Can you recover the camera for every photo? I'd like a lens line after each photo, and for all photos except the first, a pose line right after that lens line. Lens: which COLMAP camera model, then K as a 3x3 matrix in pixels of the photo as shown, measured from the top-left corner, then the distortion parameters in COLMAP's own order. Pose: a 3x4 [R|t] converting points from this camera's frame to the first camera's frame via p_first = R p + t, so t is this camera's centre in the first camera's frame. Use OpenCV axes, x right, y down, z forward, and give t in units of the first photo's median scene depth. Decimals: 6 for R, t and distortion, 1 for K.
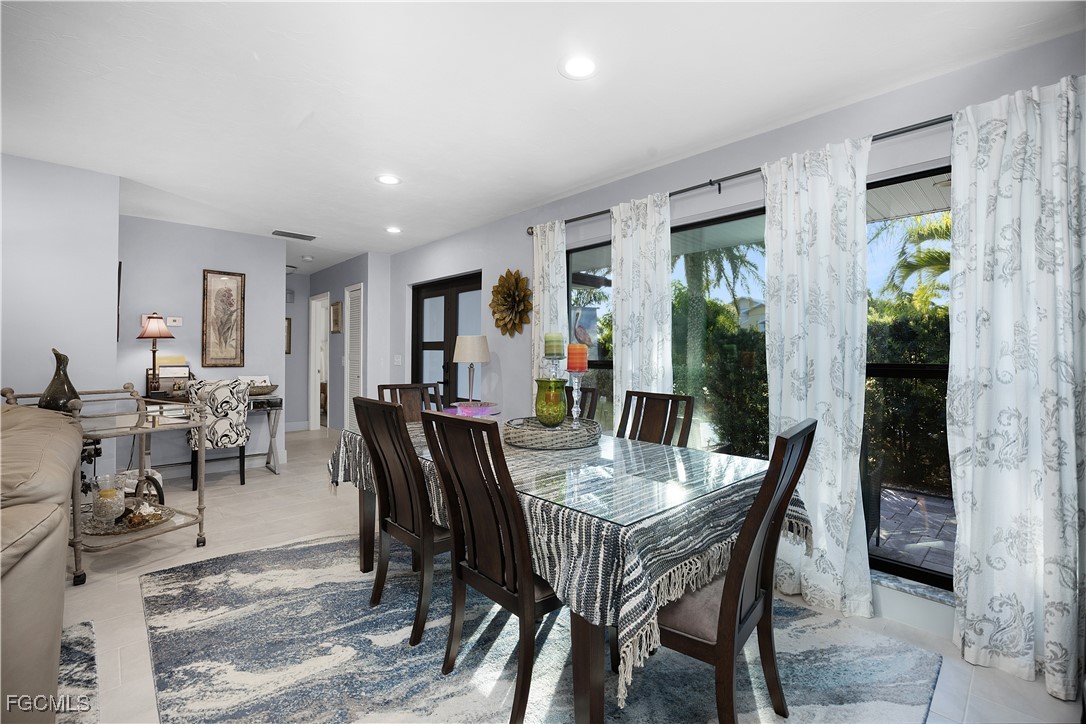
lens RADIAL K [[473.6, 0, 551.3], [0, 473.6, 357.8], [0, 0, 1]] dist [-0.013299, 0.000095]
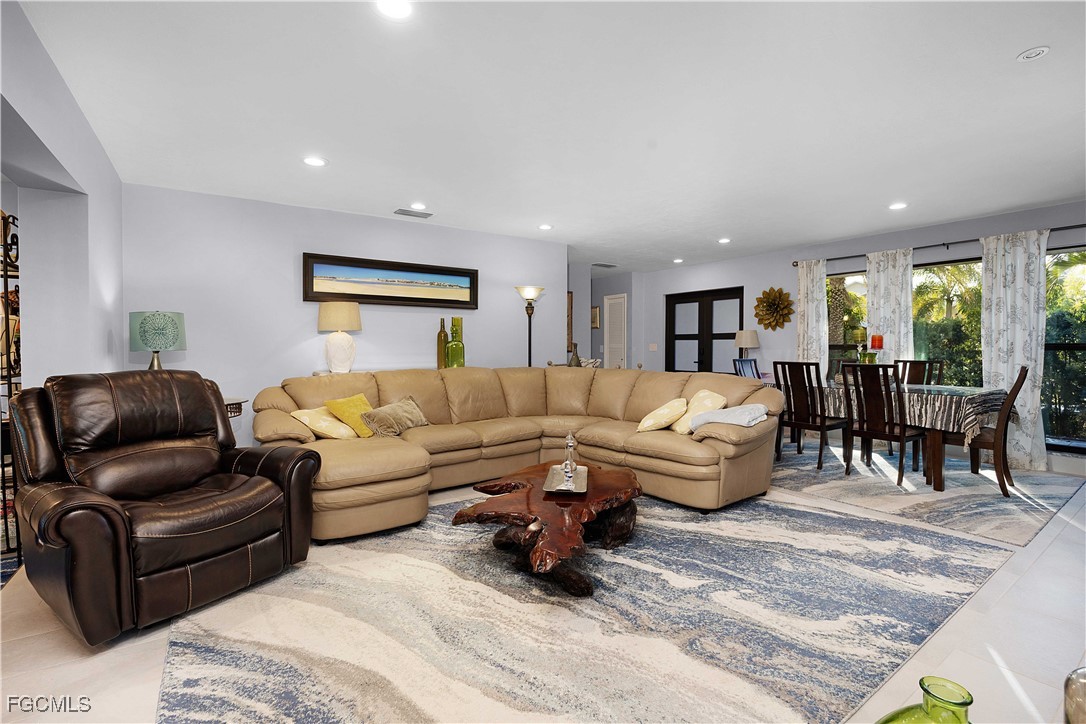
lens RADIAL K [[473.6, 0, 564.7], [0, 473.6, 357.3], [0, 0, 1]] dist [-0.013299, 0.000095]
pose [[0.987197, -0.005341, -0.159414, -0.736695], [0.008362, 0.999798, 0.018287, 0.012959], [0.159284, -0.019386, 0.987042, -0.918287]]
